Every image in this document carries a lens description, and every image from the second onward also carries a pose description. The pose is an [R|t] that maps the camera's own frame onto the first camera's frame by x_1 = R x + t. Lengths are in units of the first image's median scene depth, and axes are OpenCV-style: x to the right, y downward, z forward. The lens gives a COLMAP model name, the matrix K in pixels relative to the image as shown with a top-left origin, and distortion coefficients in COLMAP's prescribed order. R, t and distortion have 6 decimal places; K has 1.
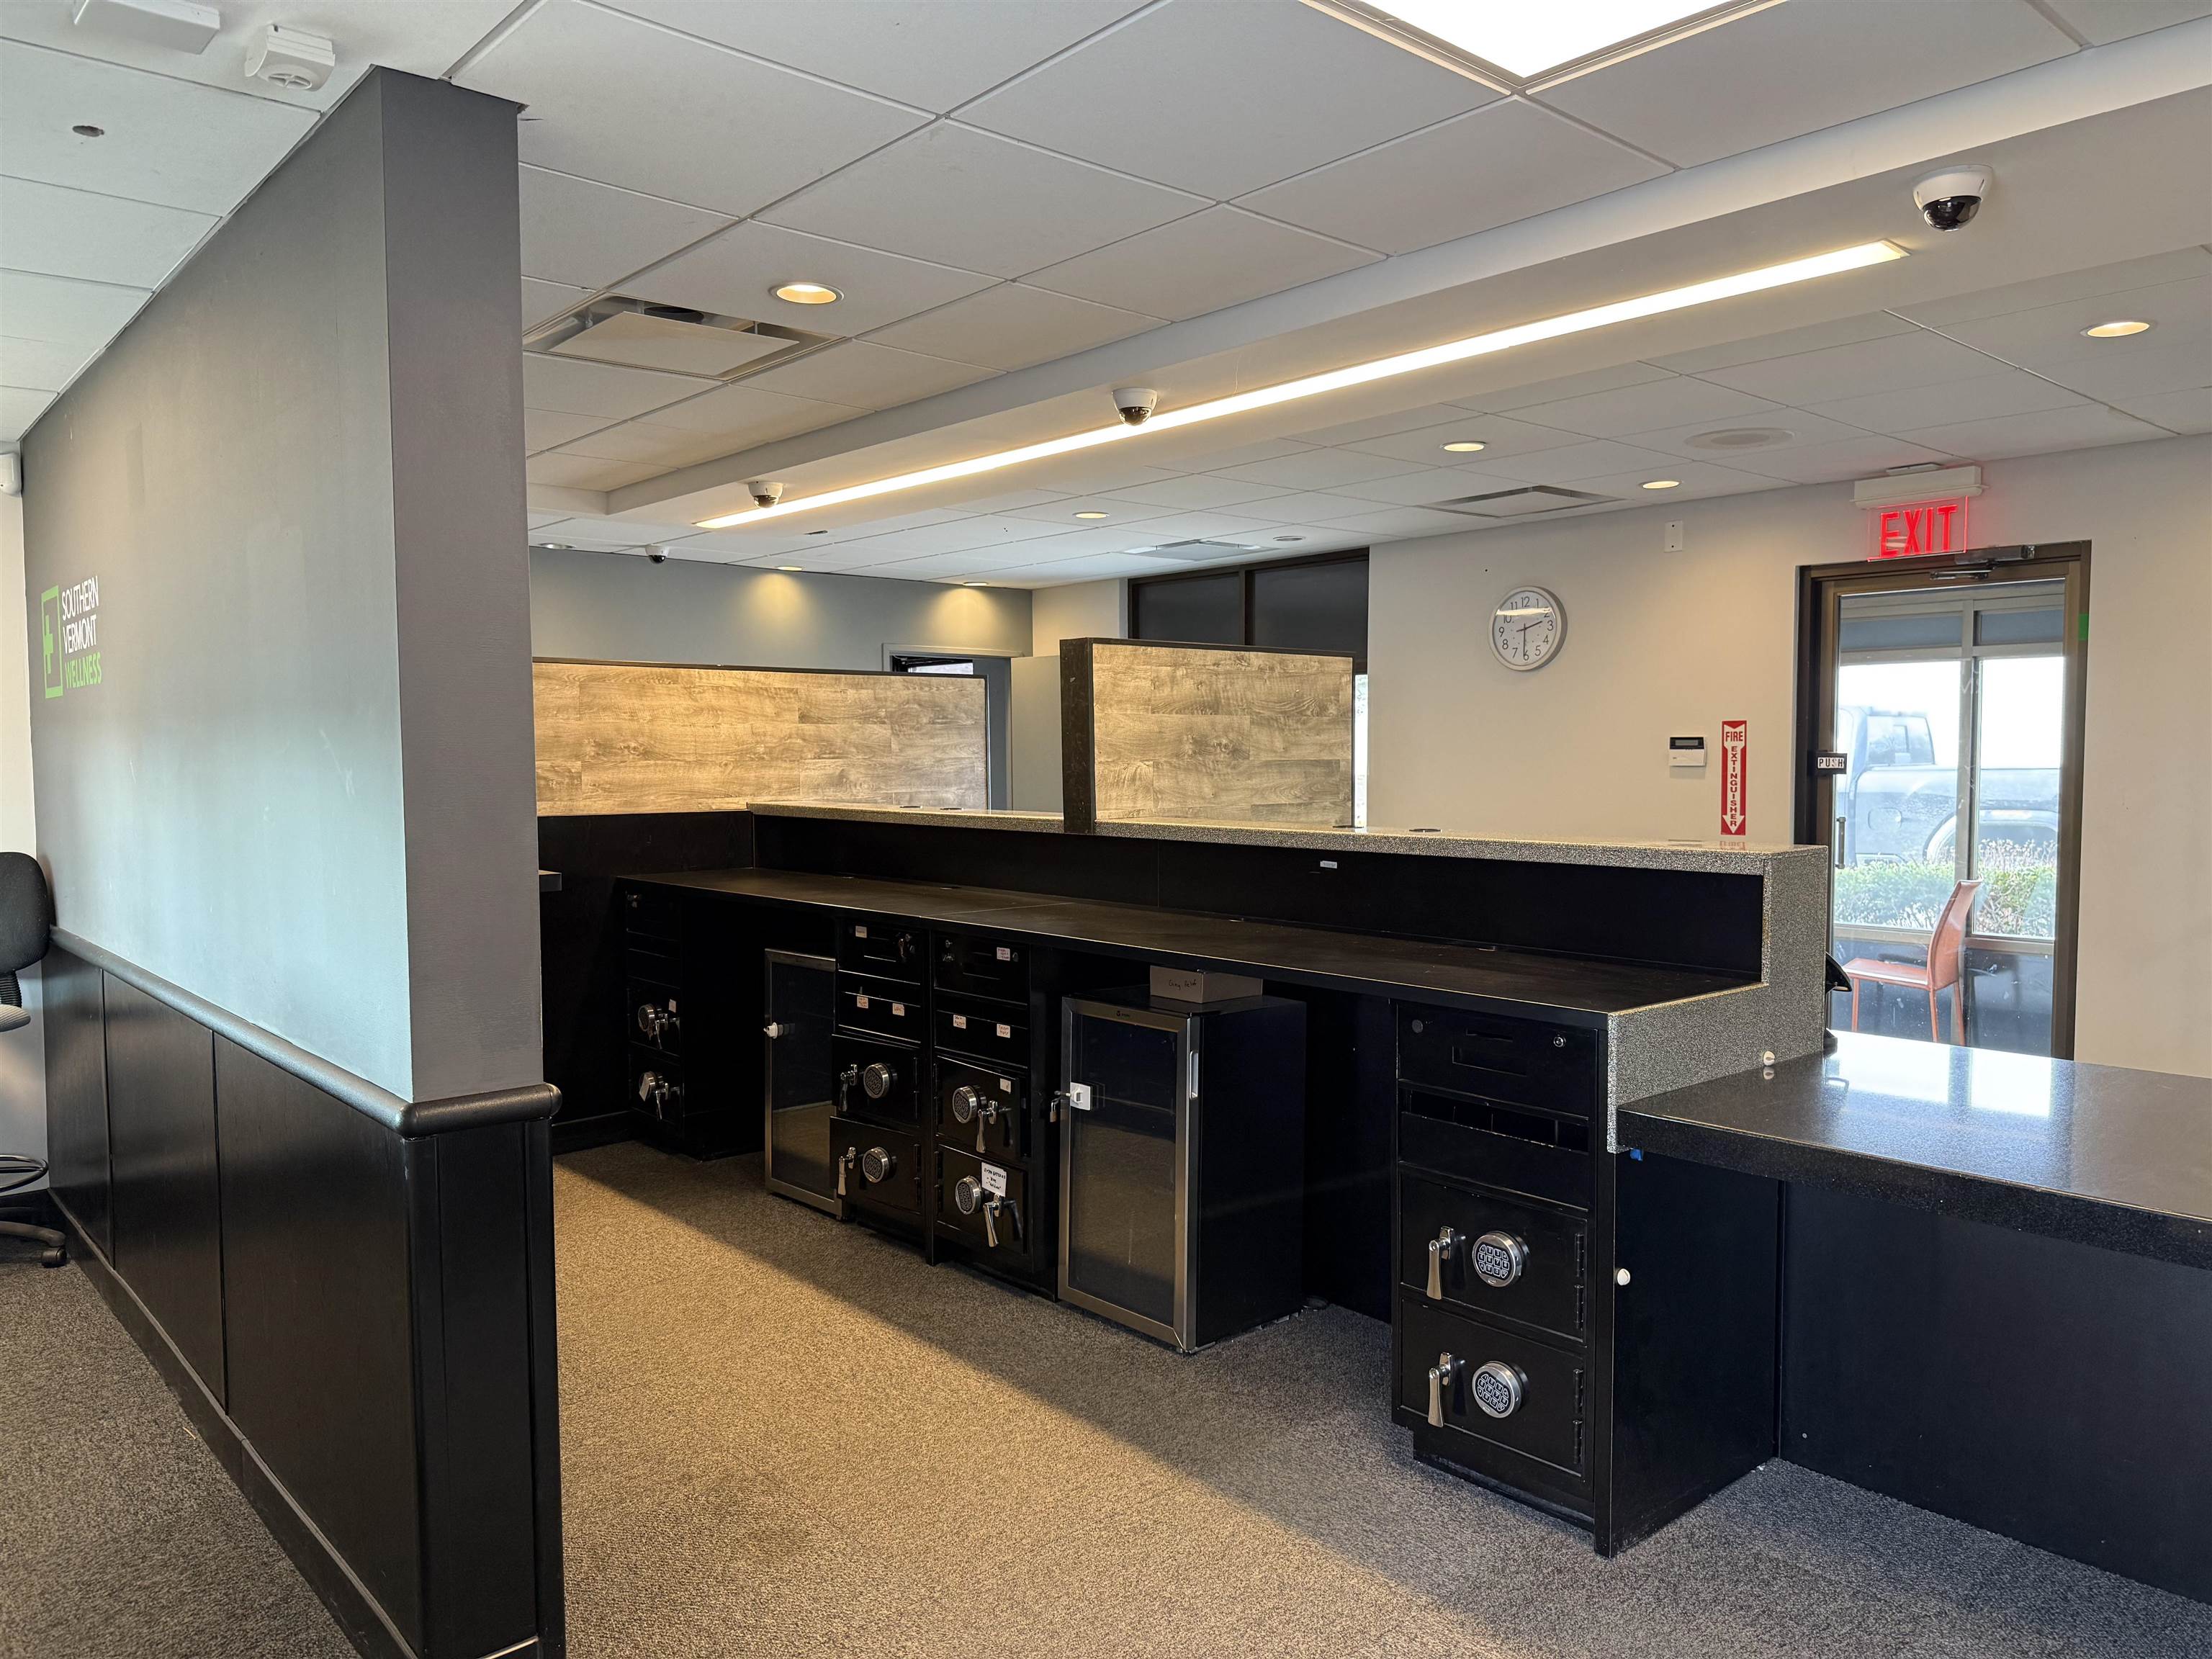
lens RADIAL K [[1567.7, 0, 1104.3], [0, 1567.7, 835.8], [0, 0, 1]] dist [0.008230, -0.000470]
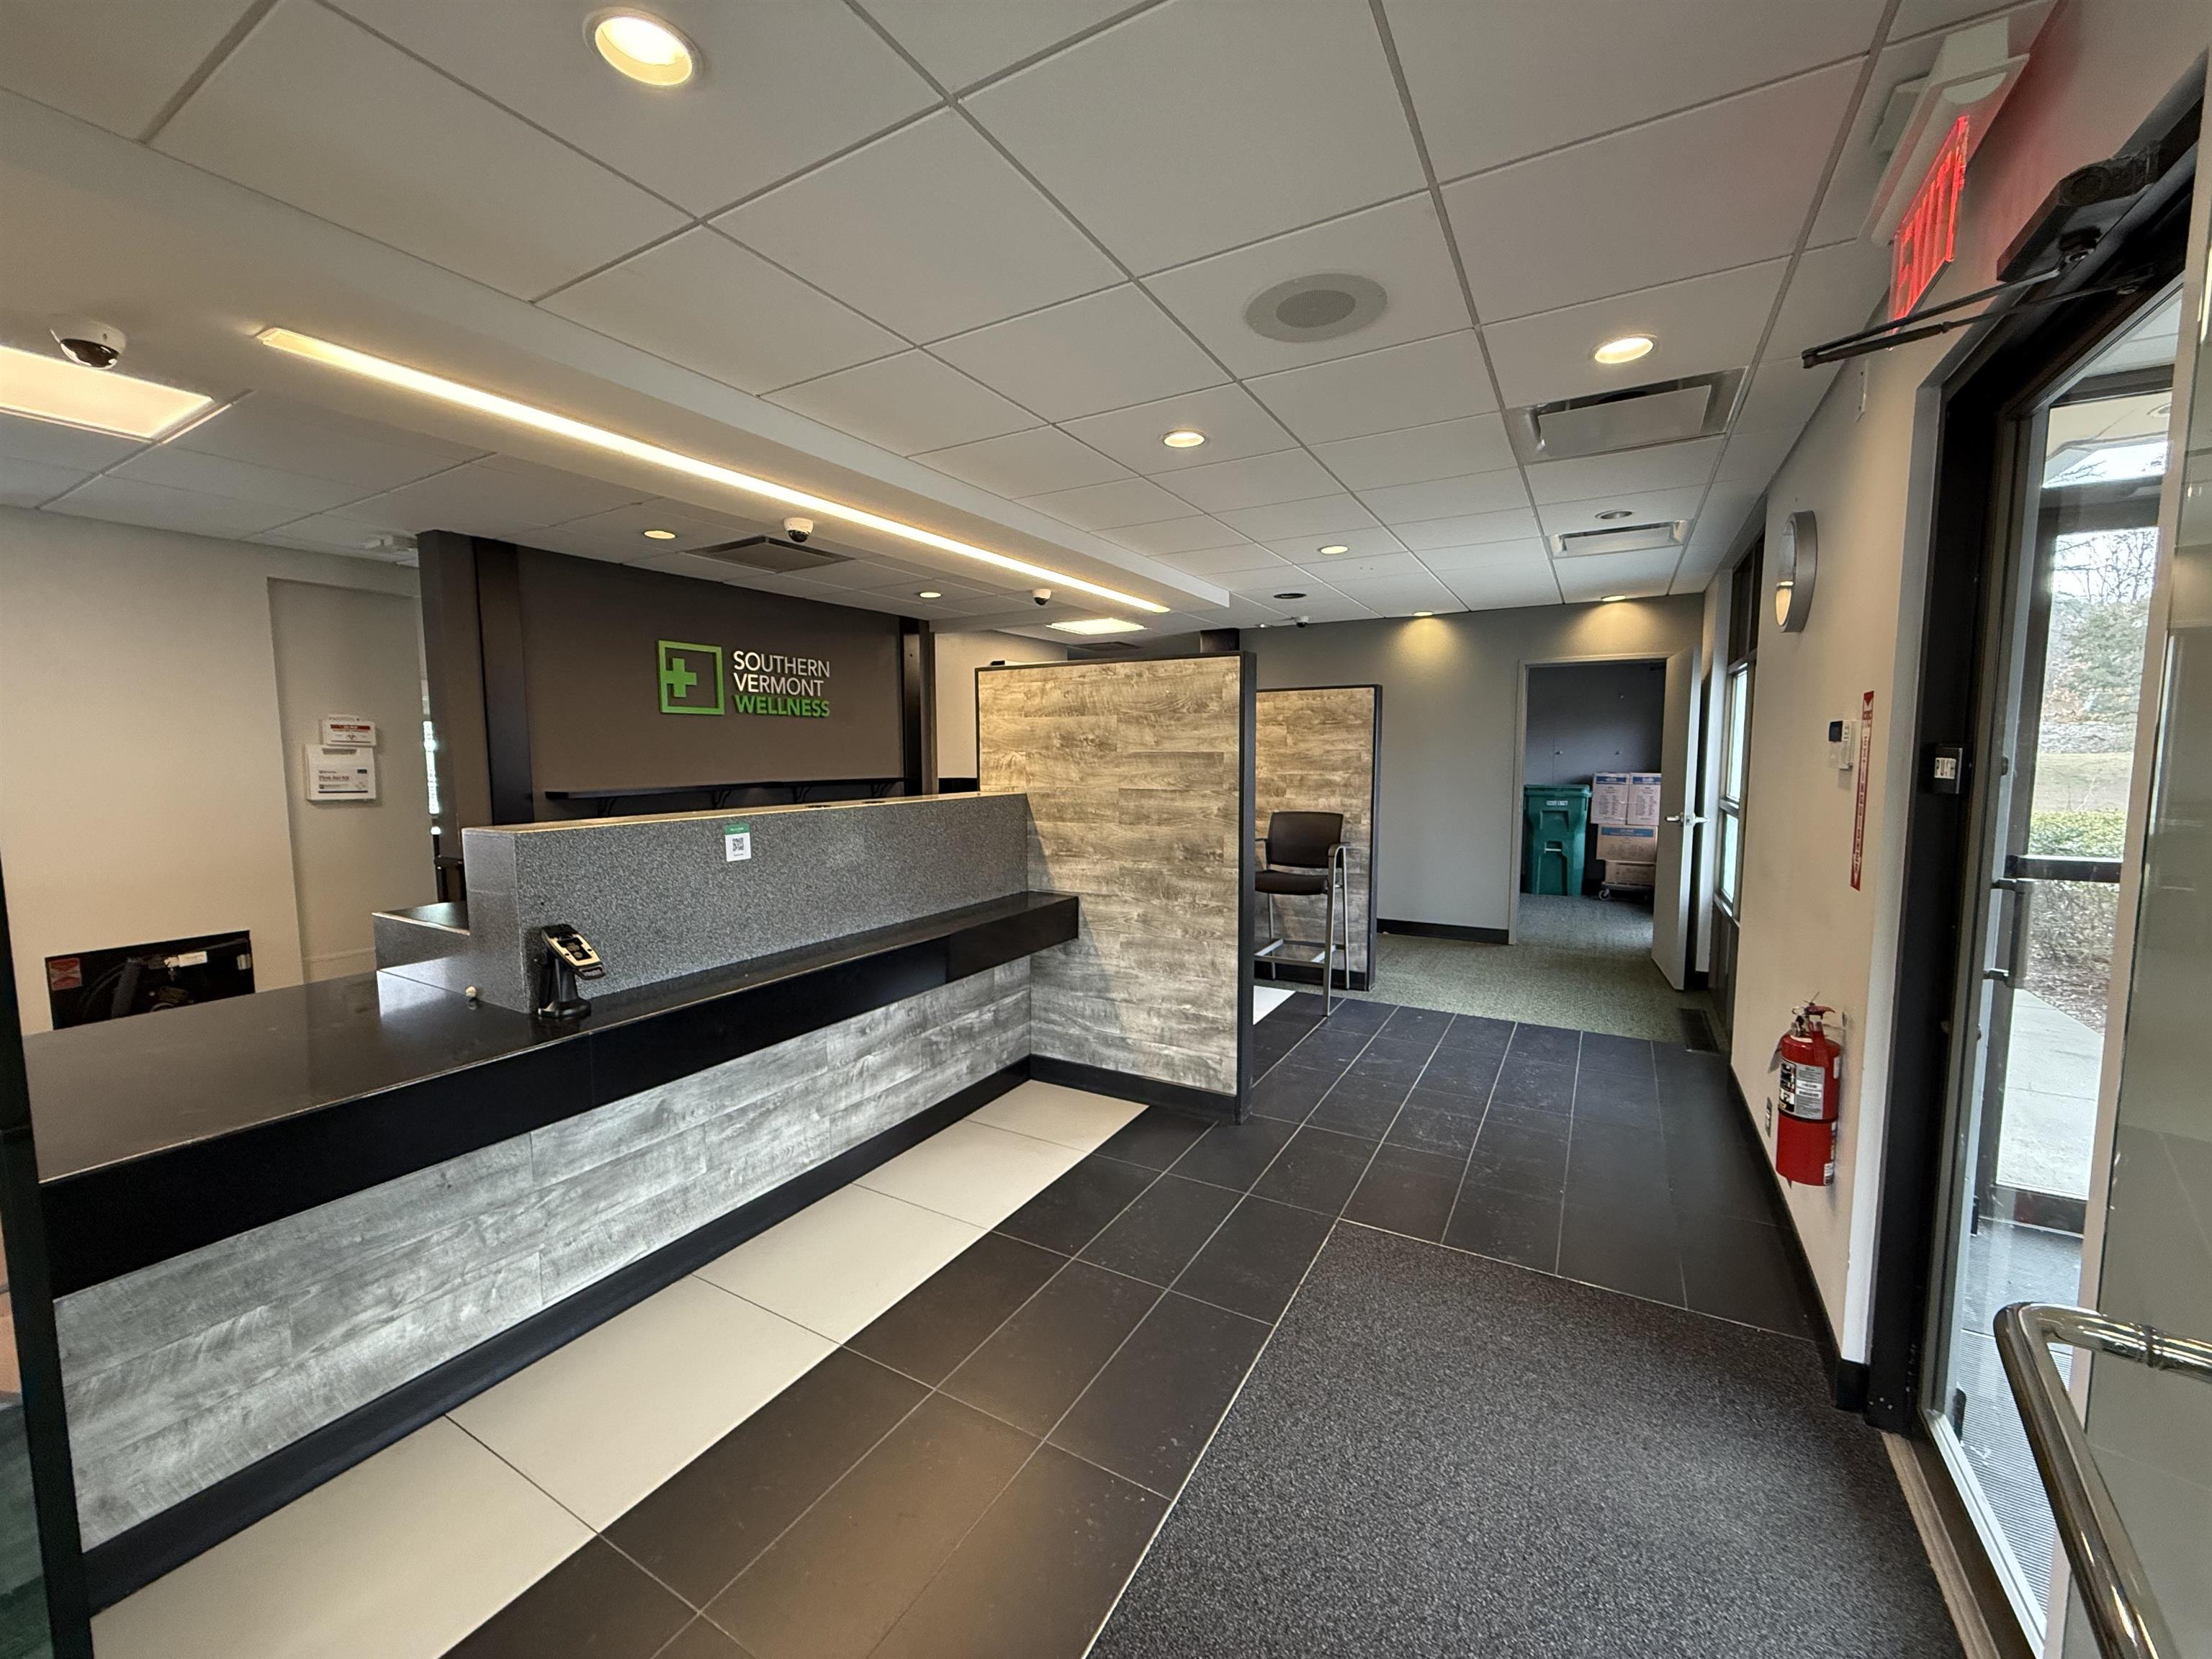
lens RADIAL K [[863.7, 0, 1115.1], [0, 863.7, 823.9], [0, 0, 1]] dist [-0.000749, -0.000001]
pose [[0.329737, 0.084842, -0.940253, 0.726809], [-0.049152, 0.996146, 0.072649, -0.040874], [0.942792, 0.022260, 0.332636, 0.768317]]
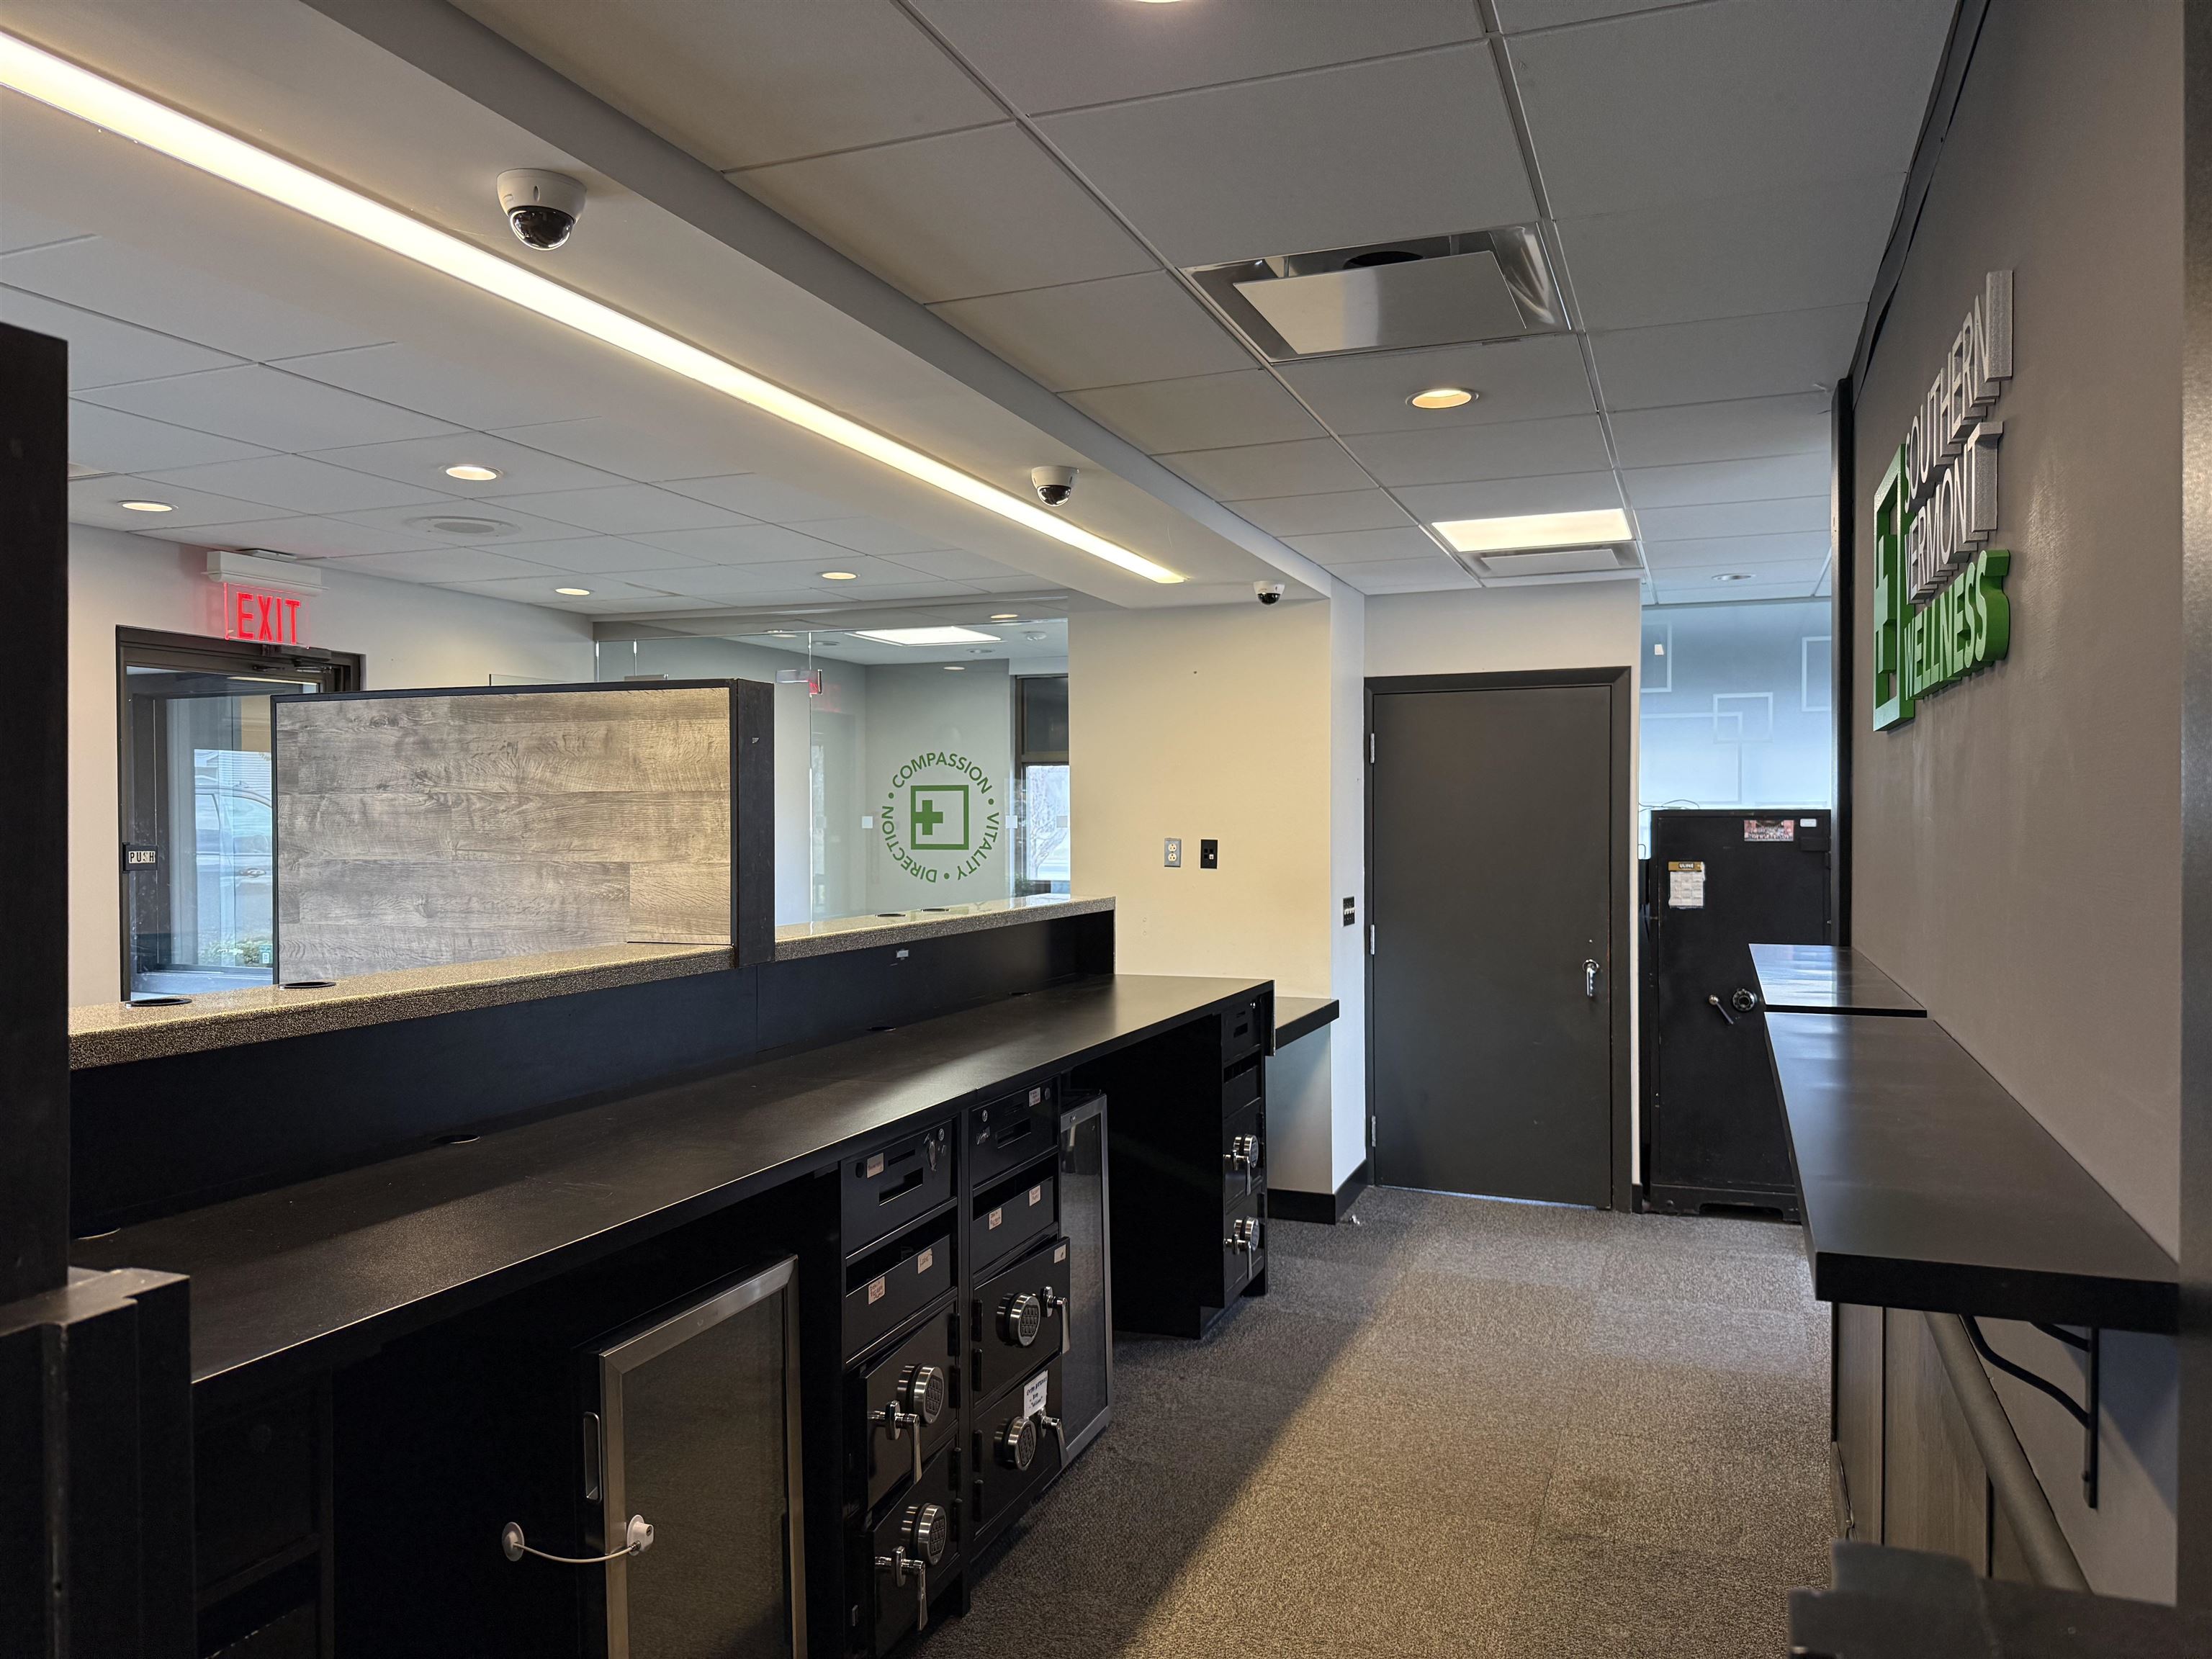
lens RADIAL K [[1567.7, 0, 1097.6], [0, 1567.7, 831.9], [0, 0, 1]] dist [0.008230, -0.000470]
pose [[-0.465235, -0.000501, 0.885187, -0.628959], [0.058812, 0.997773, 0.031475, -0.065552], [-0.883232, 0.066703, -0.464169, 1.075244]]
